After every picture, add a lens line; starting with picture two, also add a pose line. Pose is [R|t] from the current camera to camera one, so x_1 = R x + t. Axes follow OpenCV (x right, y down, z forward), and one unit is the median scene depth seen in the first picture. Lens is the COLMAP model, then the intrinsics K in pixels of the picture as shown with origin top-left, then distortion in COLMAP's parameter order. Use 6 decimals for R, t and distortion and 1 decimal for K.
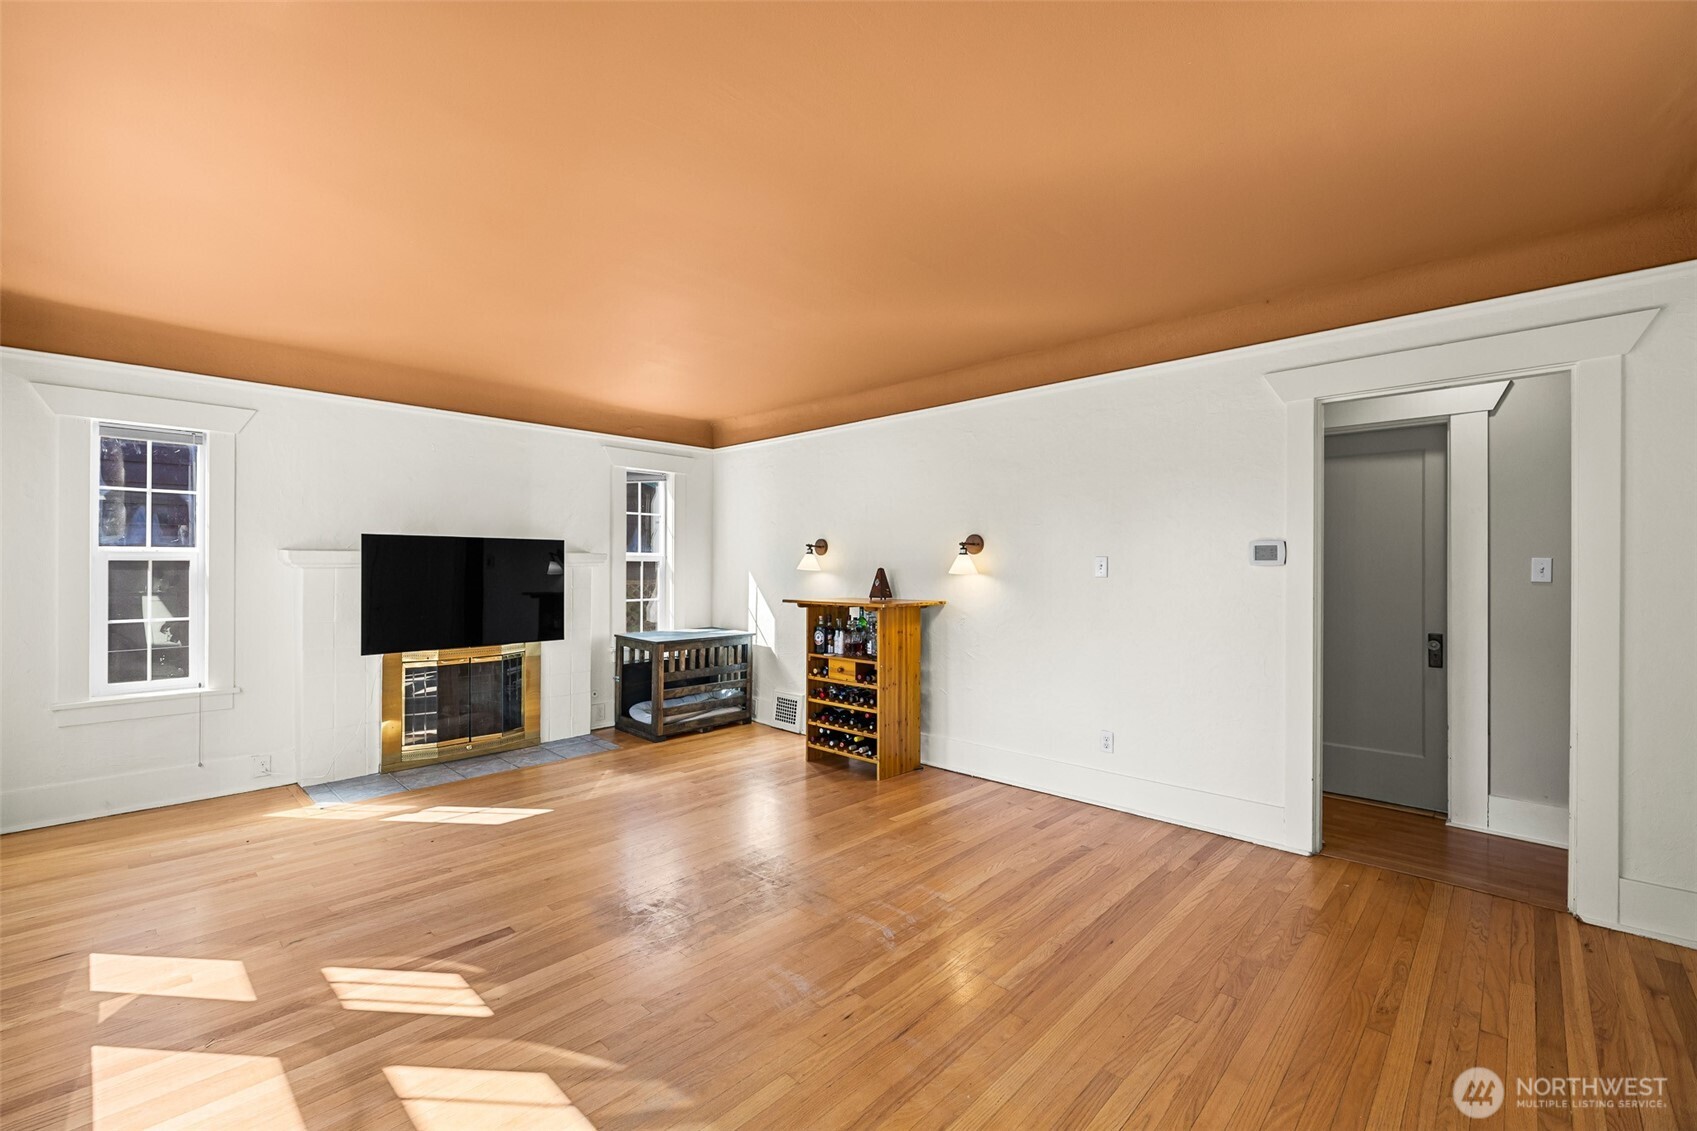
lens RADIAL K [[710.6, 0, 849.4], [0, 710.6, 563.6], [0, 0, 1]] dist [-0.000703, 0.000273]
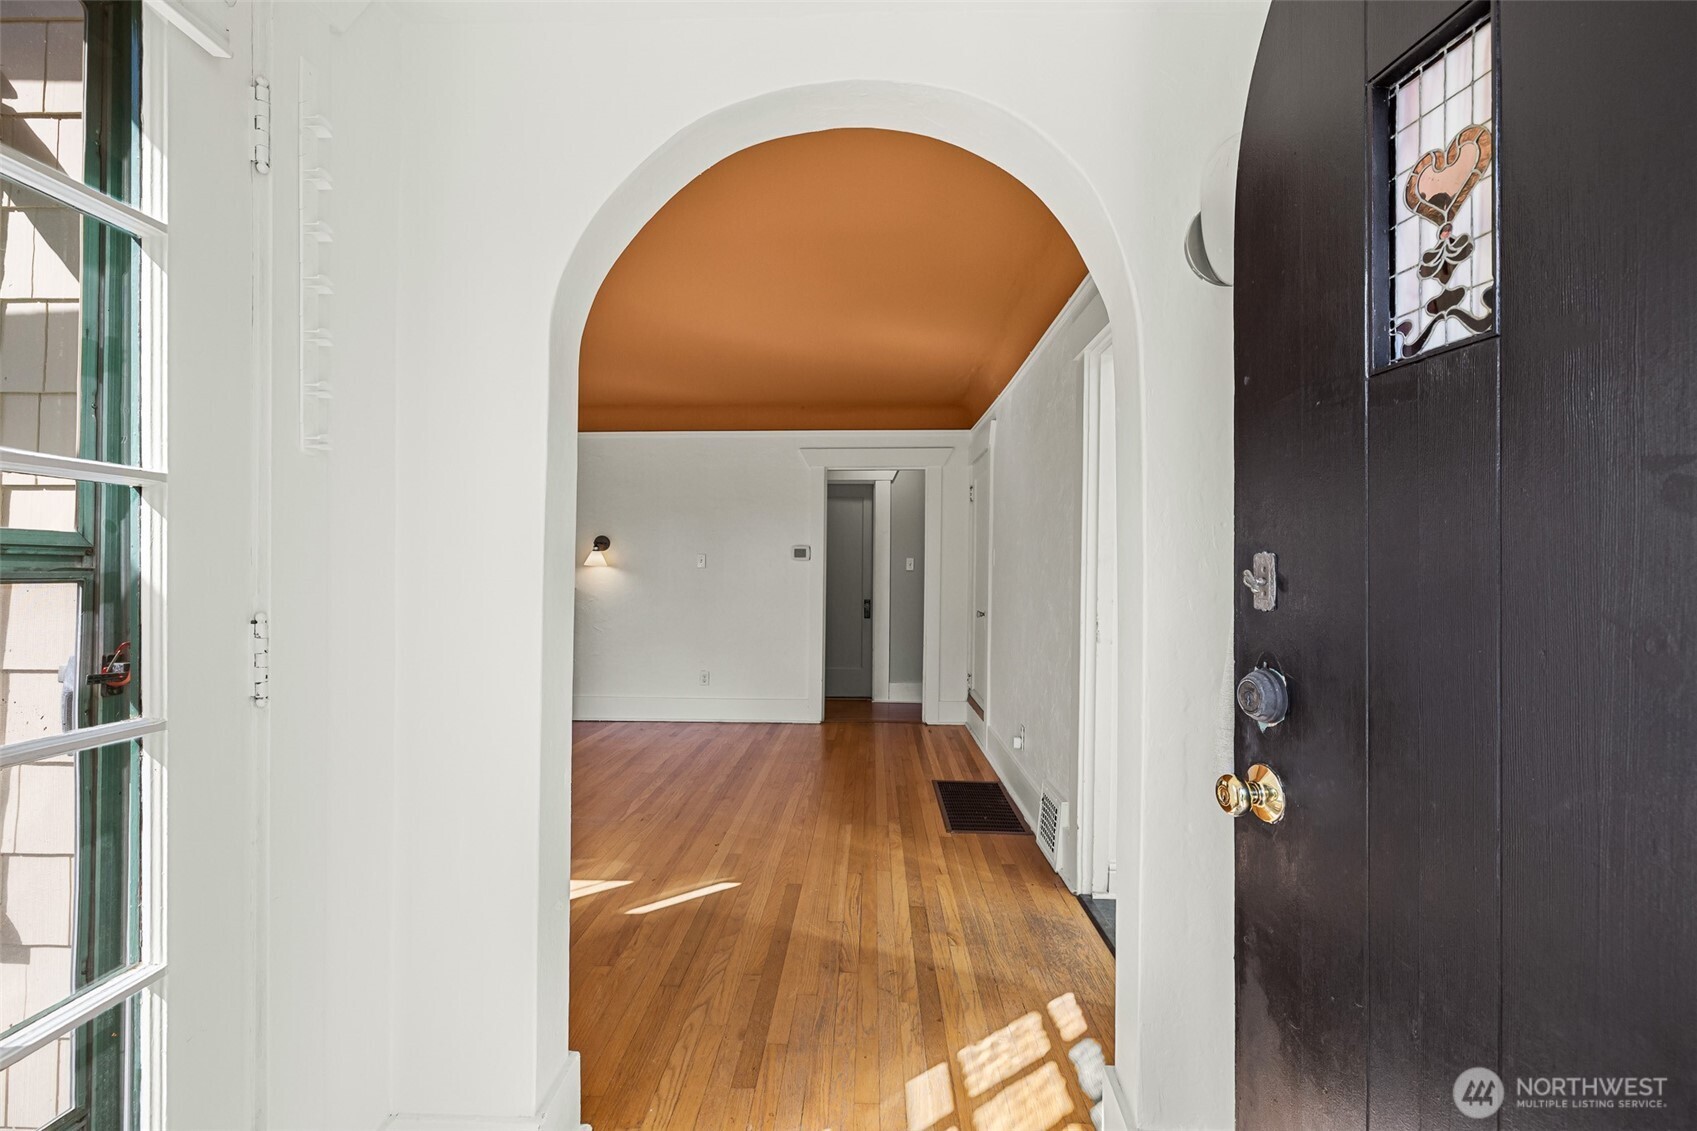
lens RADIAL K [[710.6, 0, 849.2], [0, 710.6, 566.7], [0, 0, 1]] dist [-0.000703, 0.000273]
pose [[0.748704, 0.005690, 0.662880, -0.474909], [-0.007989, 0.999968, 0.000439, 0.016681], [-0.662857, -0.005624, 0.748725, -0.374560]]
